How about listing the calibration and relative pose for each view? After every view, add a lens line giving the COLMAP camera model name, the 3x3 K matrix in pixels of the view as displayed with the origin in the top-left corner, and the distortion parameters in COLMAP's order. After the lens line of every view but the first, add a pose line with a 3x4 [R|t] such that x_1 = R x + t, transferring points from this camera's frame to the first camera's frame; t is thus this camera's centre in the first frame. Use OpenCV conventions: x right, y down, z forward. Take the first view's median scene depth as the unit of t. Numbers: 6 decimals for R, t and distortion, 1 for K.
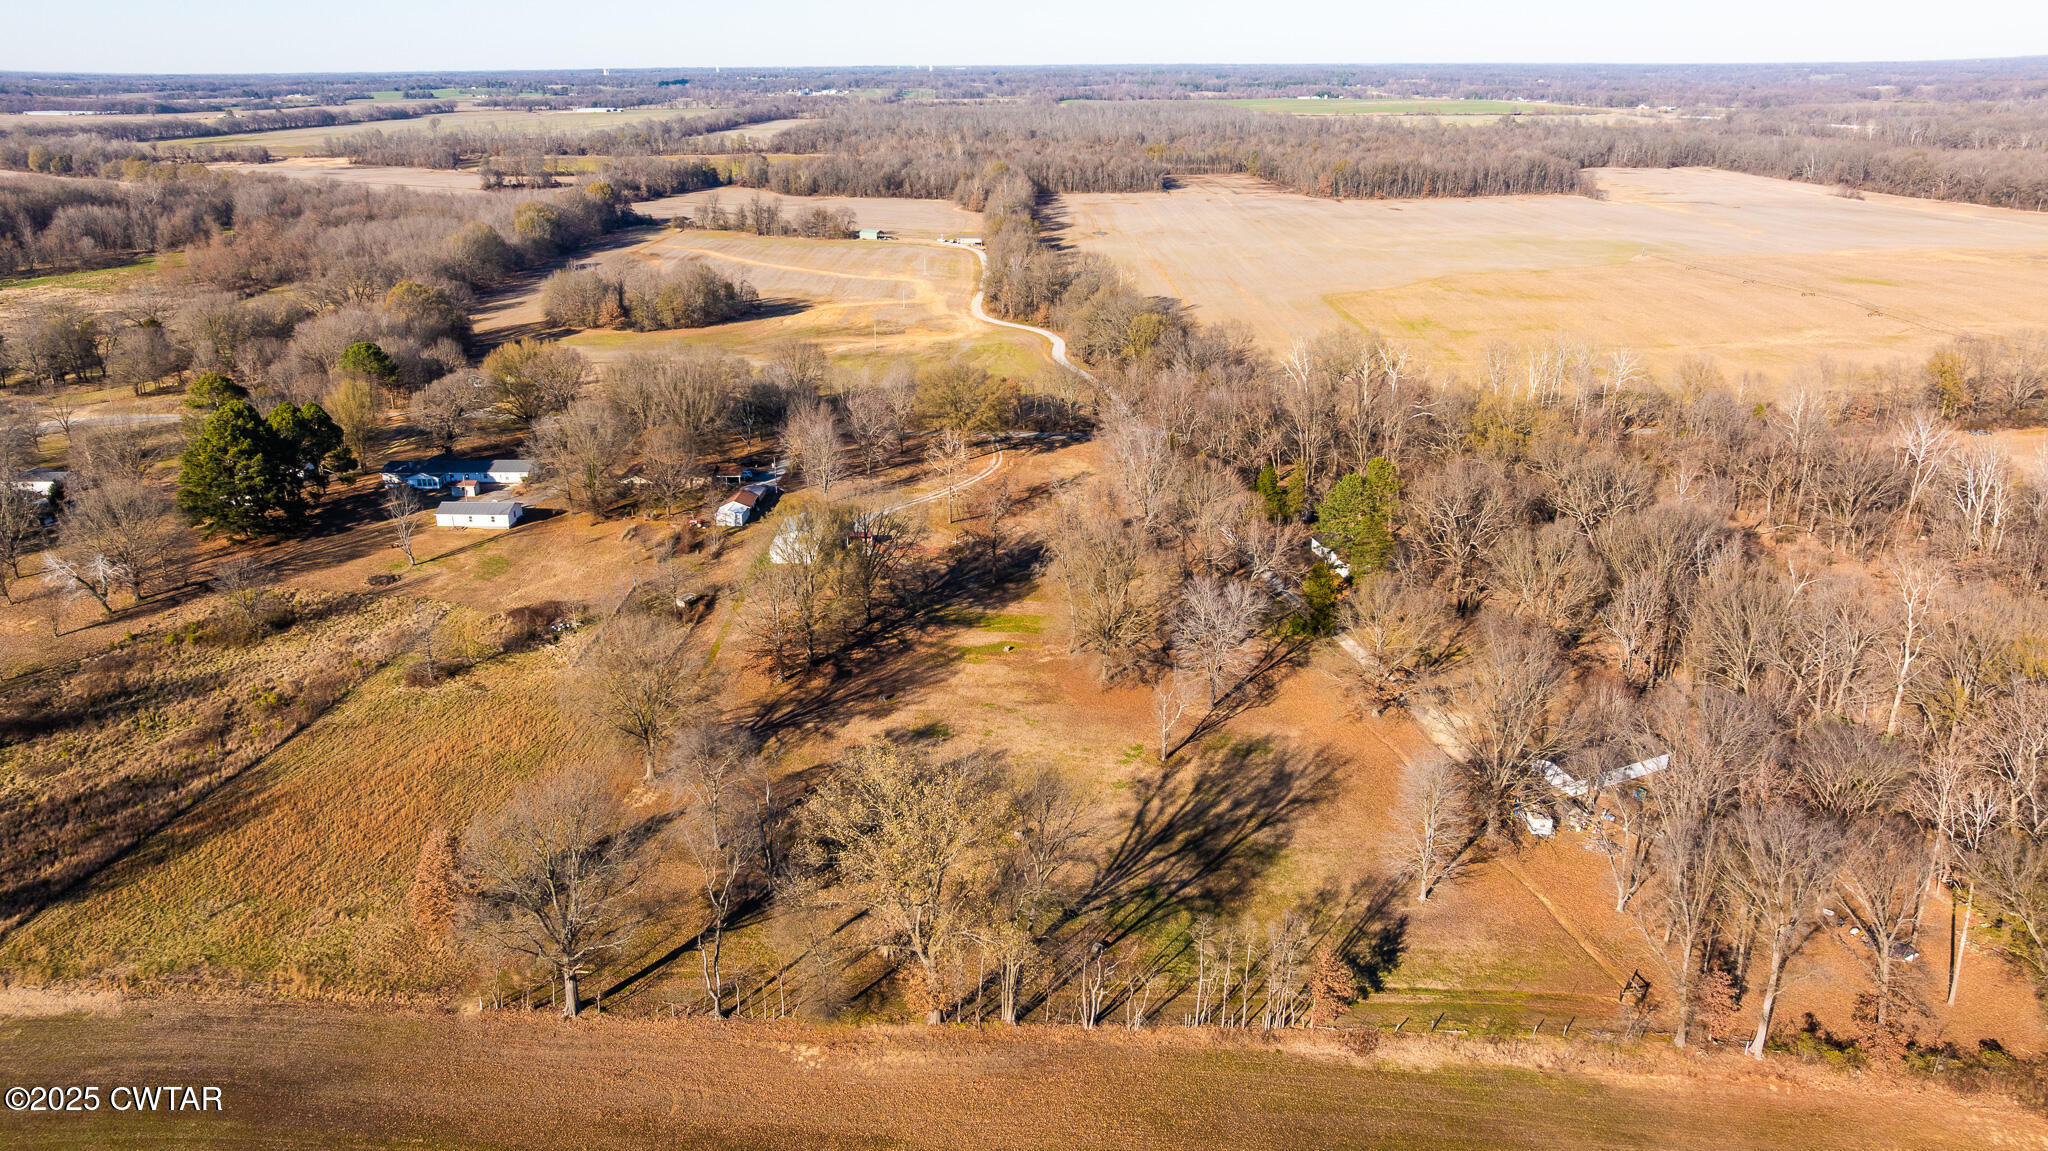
lens RADIAL K [[1441.1, 0, 1027.8], [0, 1441.1, 570.4], [0, 0, 1]] dist [-0.036093, 0.036927]
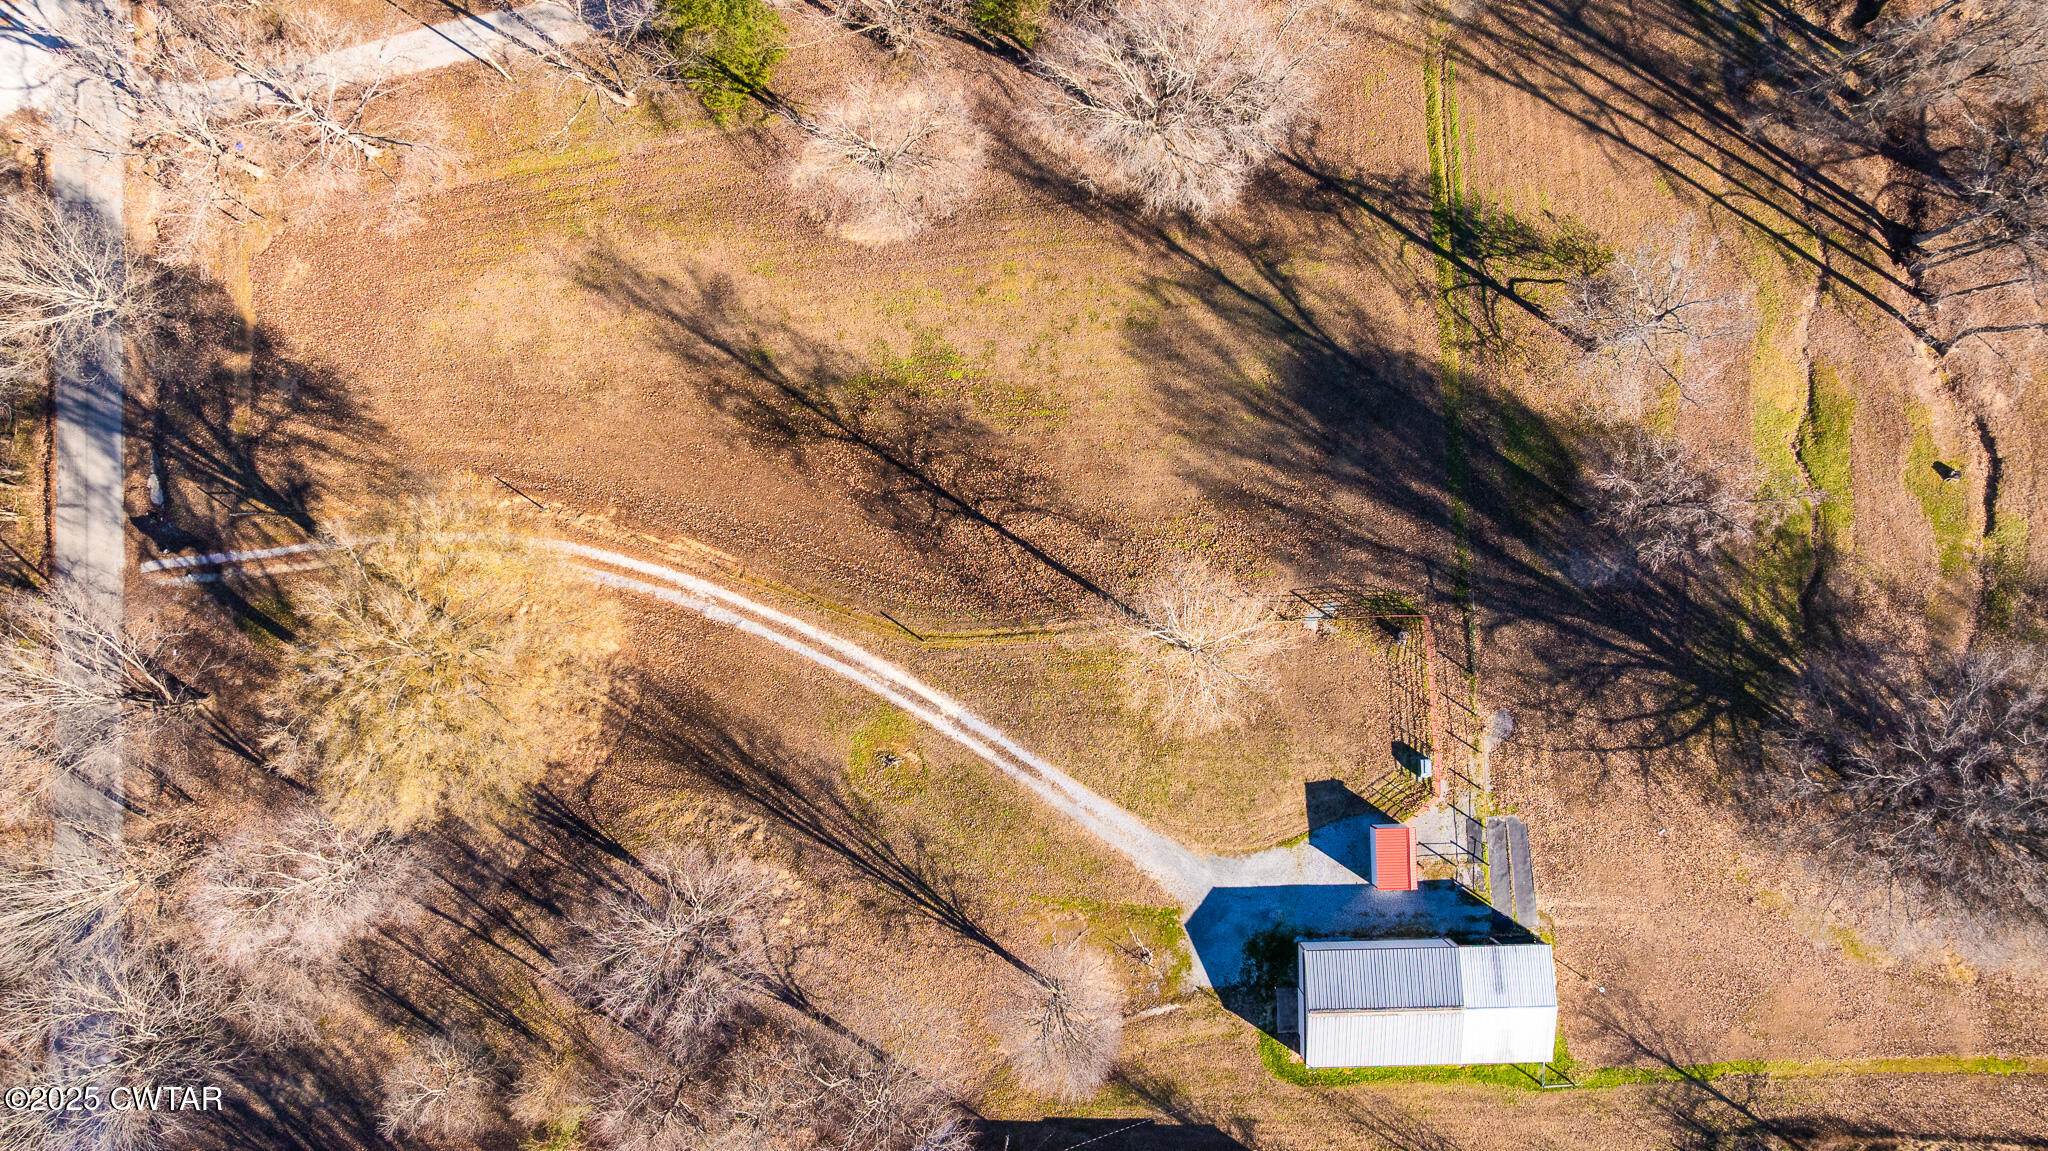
lens RADIAL K [[1508.6, 0, 1025.4], [0, 1508.6, 517.0], [0, 0, 1]] dist [-0.018064, -0.001741]
pose [[-0.011871, -0.999902, 0.007388, -0.009907], [0.322216, 0.003169, 0.946661, -0.176509], [-0.946592, 0.013619, 0.322147, 0.377203]]
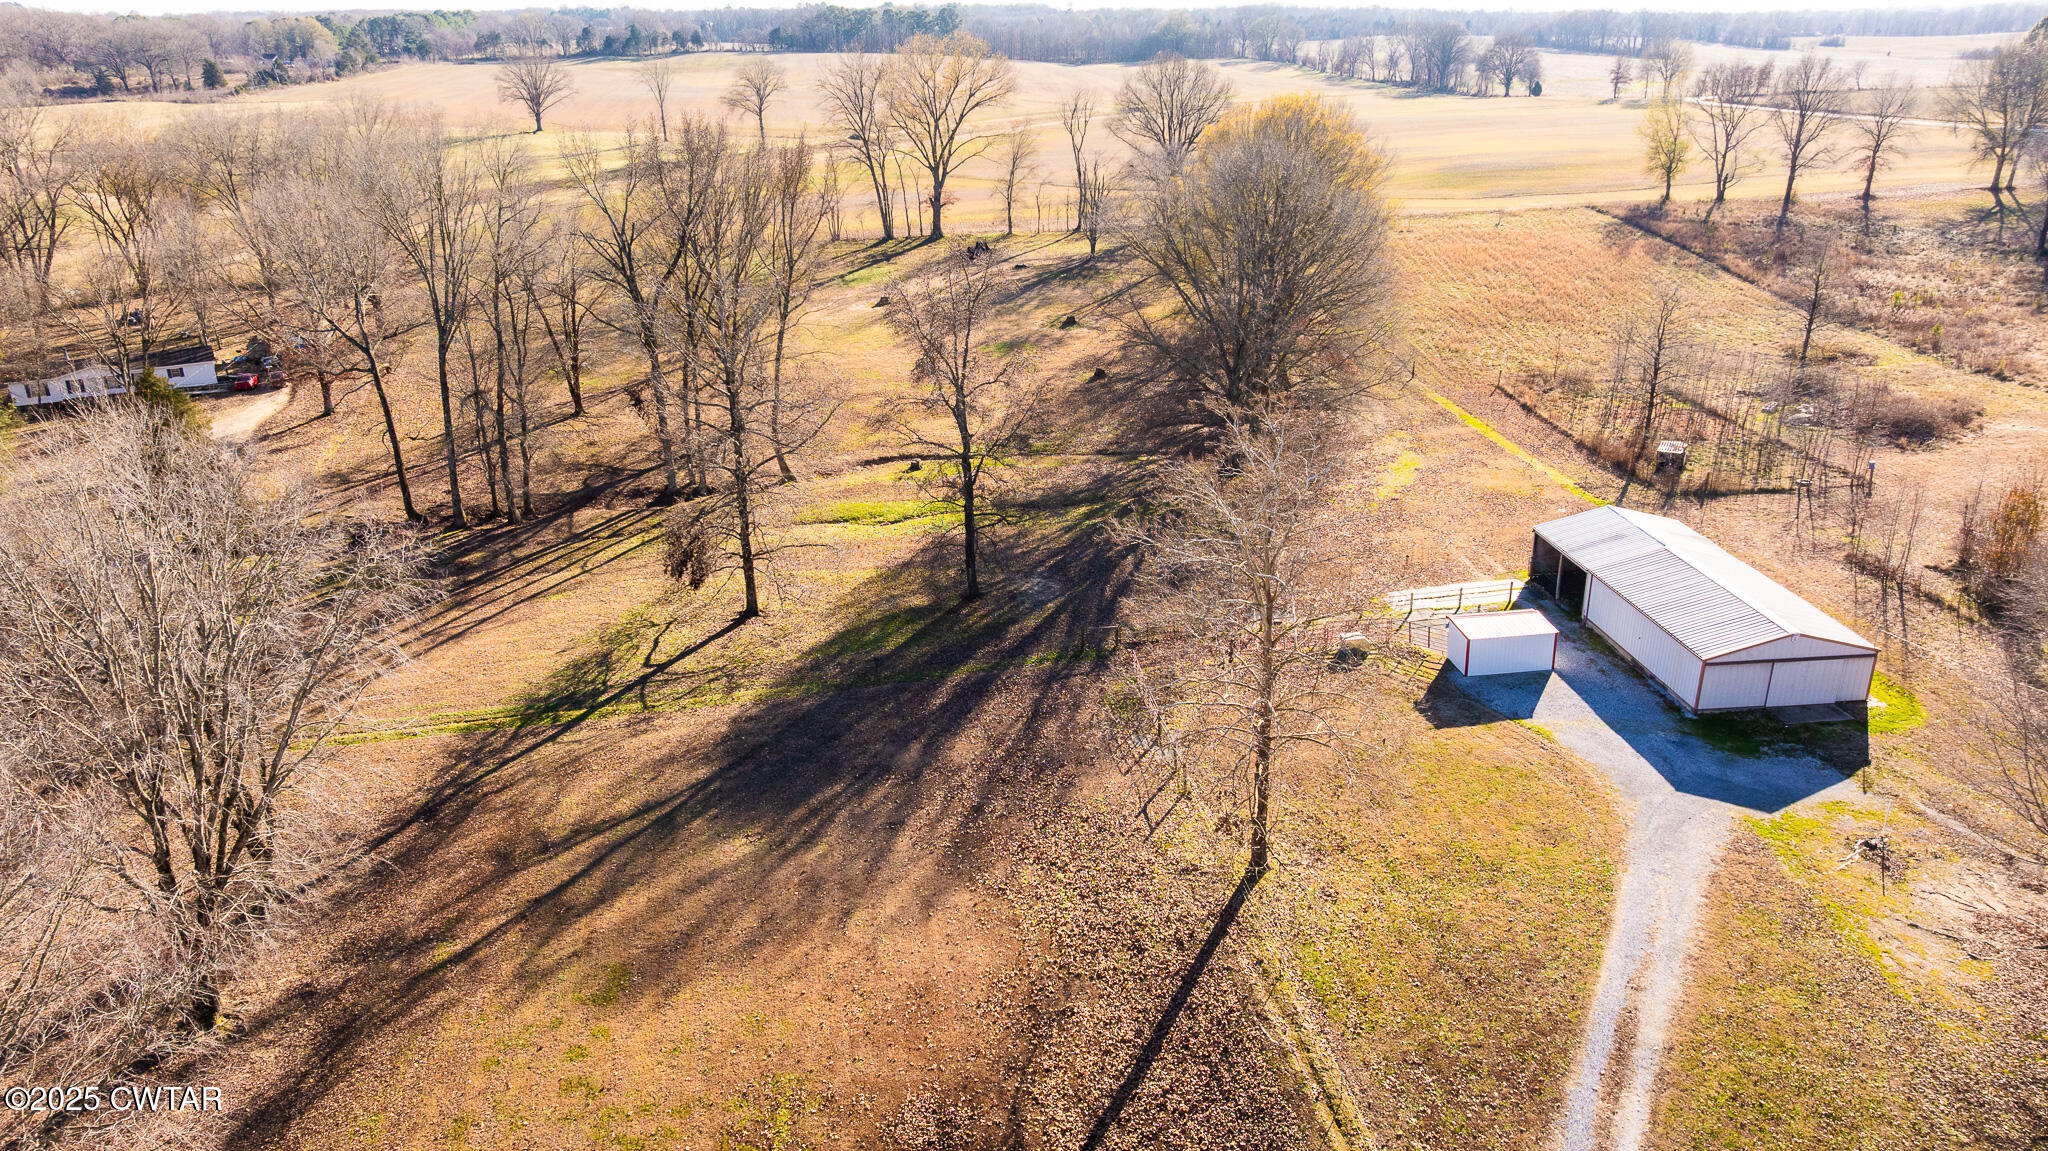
lens RADIAL K [[1441.1, 0, 1027.8], [0, 1441.1, 570.4], [0, 0, 1]] dist [-0.036093, 0.036927]
pose [[-0.995789, 0.042303, -0.081335, -0.004029], [-0.020291, 0.763482, 0.645510, -0.078657], [0.089405, 0.644442, -0.759408, 0.464934]]
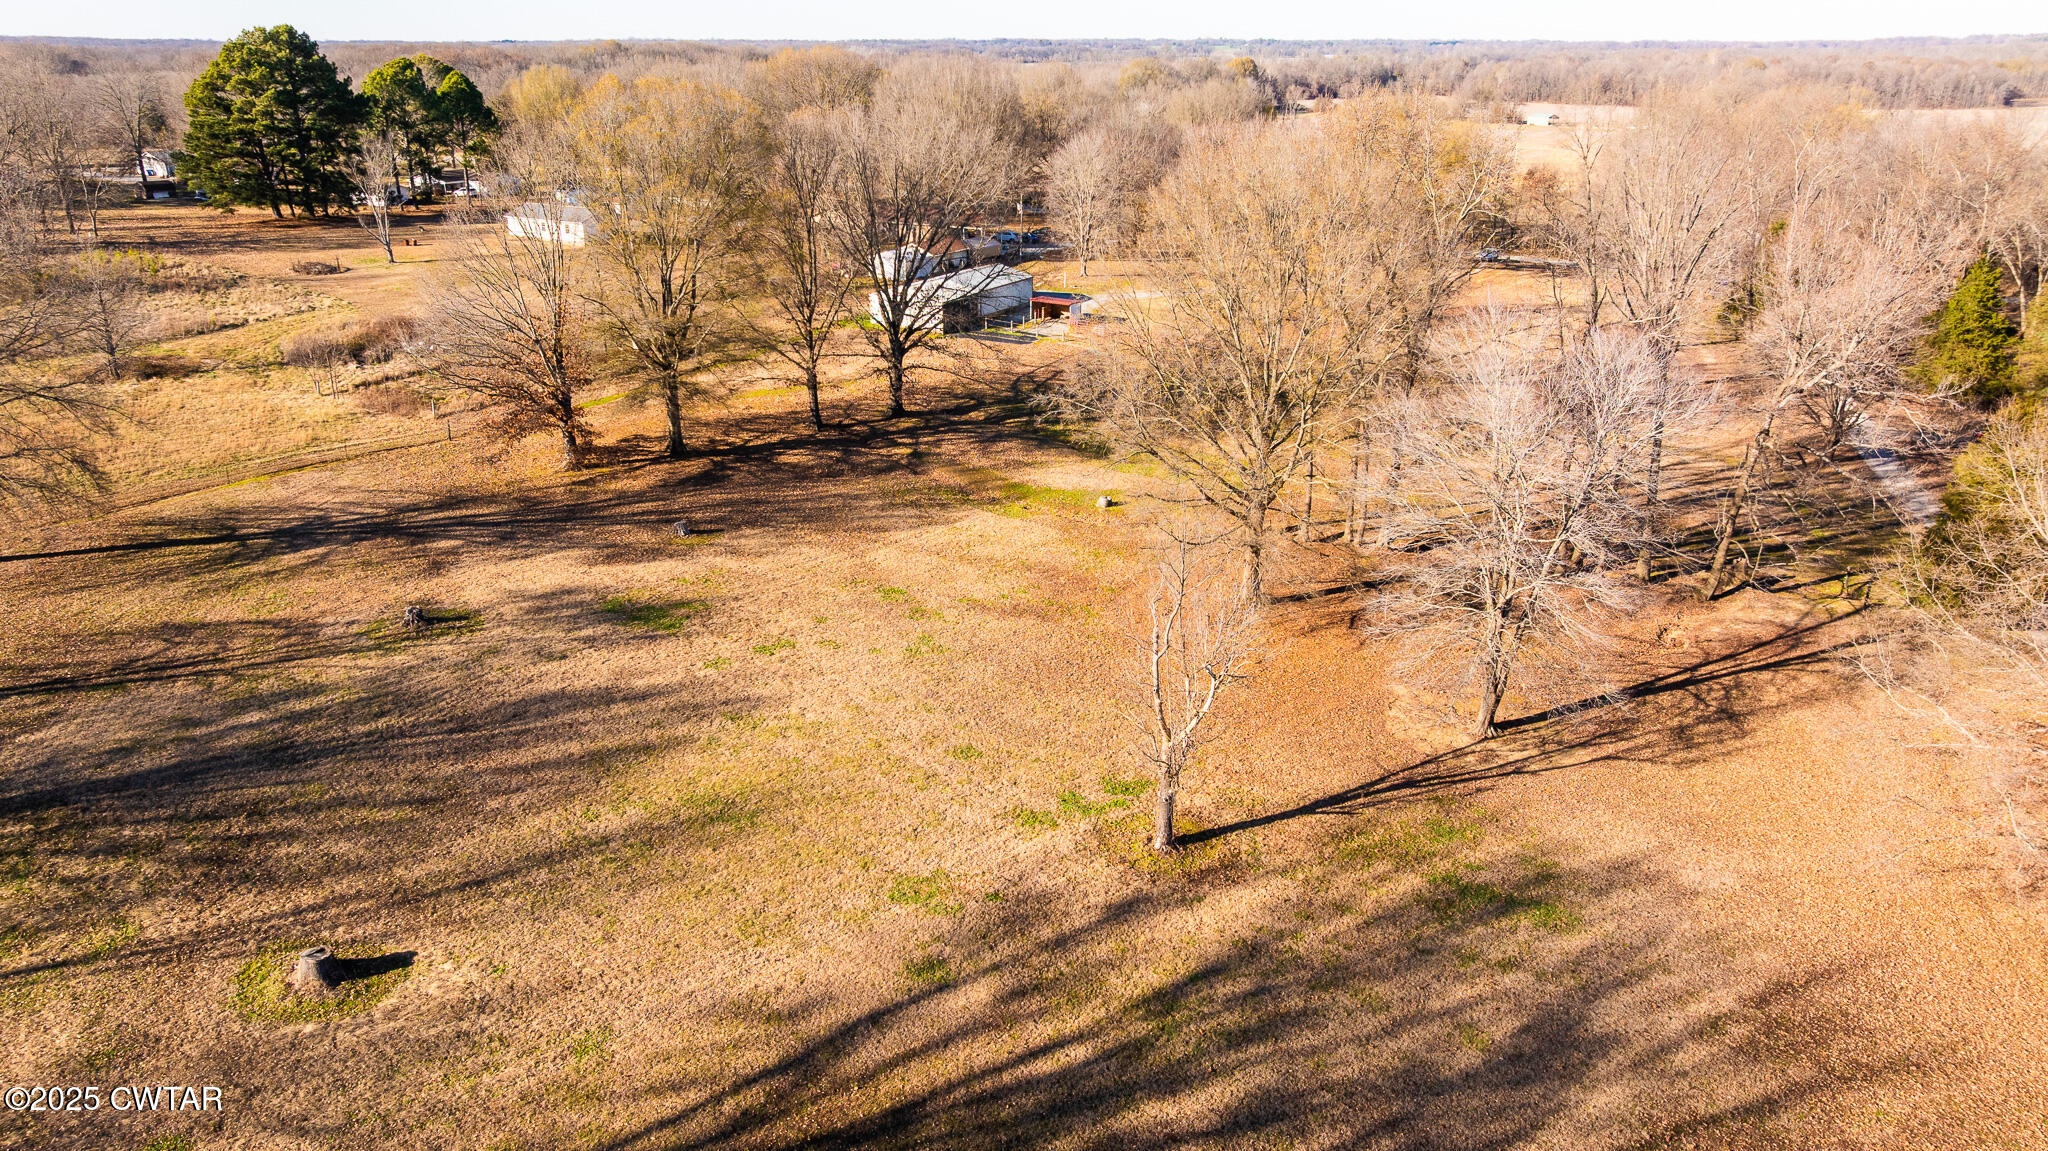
lens RADIAL K [[1441.1, 0, 1027.8], [0, 1441.1, 570.4], [0, 0, 1]] dist [-0.036093, 0.036927]
pose [[0.873008, 0.174239, -0.455518, 0.053297], [-0.168674, 0.984235, 0.053211, 0.018495], [0.457608, 0.030381, 0.888635, 0.203711]]
